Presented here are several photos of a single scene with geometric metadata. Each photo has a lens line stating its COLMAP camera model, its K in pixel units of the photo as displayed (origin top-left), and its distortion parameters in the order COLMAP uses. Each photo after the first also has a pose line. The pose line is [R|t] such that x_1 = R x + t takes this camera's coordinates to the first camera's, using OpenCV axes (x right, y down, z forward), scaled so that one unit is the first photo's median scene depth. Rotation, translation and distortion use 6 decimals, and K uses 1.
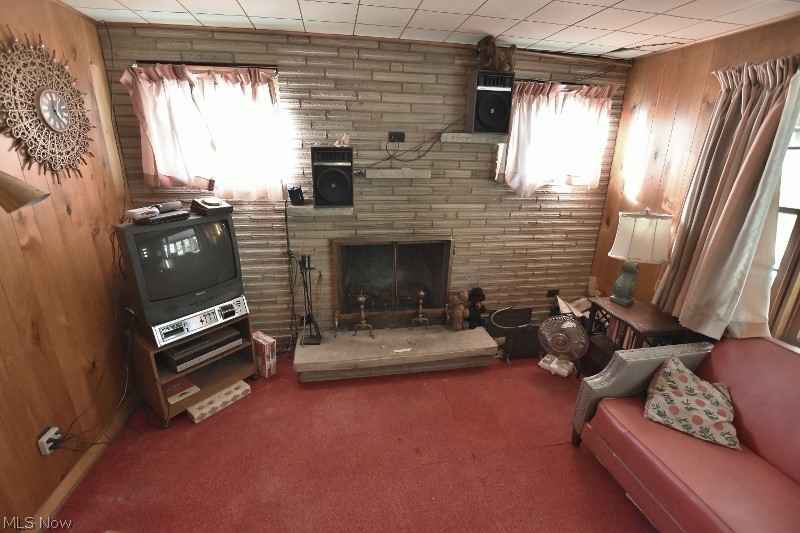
lens RADIAL K [[356.0, 0, 400.0], [0, 356.0, 266.5], [0, 0, 1]] dist [-0.028789, 0.001409]
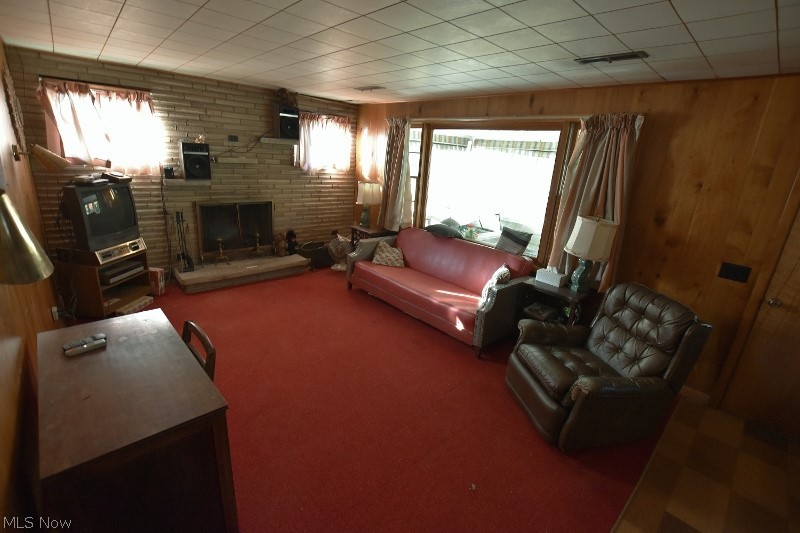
lens RADIAL K [[356.0, 0, 400.0], [0, 356.0, 266.5], [0, 0, 1]] dist [-0.028789, 0.001409]
pose [[0.842622, -0.122882, 0.524298, -0.295236], [0.116479, 0.992158, 0.045338, 0.253503], [-0.525758, 0.022867, 0.850327, -0.821685]]
